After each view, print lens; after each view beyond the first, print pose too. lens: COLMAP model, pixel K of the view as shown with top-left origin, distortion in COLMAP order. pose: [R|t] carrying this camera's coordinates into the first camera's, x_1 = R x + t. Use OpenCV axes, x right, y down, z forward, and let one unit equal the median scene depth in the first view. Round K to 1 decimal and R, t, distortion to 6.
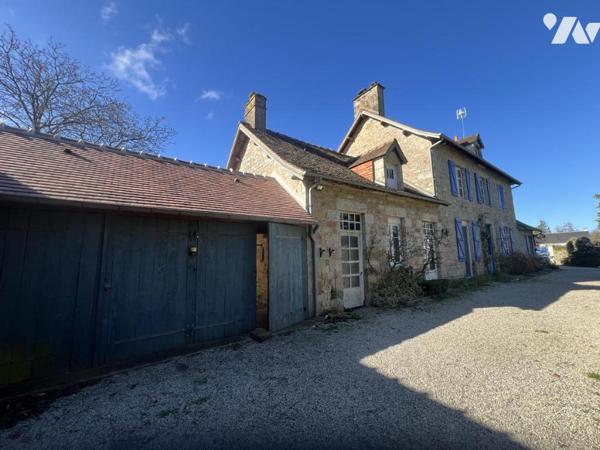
lens RADIAL K [[248.6, 0, 300.0], [0, 248.6, 225.0], [0, 0, 1]] dist [-0.001682, -0.000015]
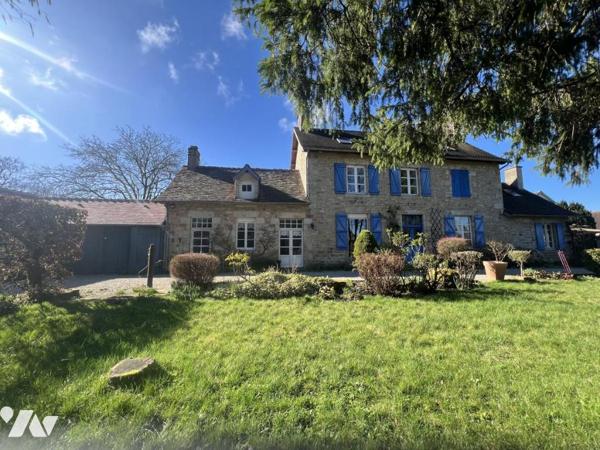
lens RADIAL K [[248.6, 0, 300.0], [0, 248.6, 225.0], [0, 0, 1]] dist [-0.001682, -0.000015]
pose [[0.880927, -0.026915, -0.472486, 1.191230], [0.042459, 0.998850, 0.022264, -0.005793], [0.471344, -0.039674, 0.881057, -0.145054]]
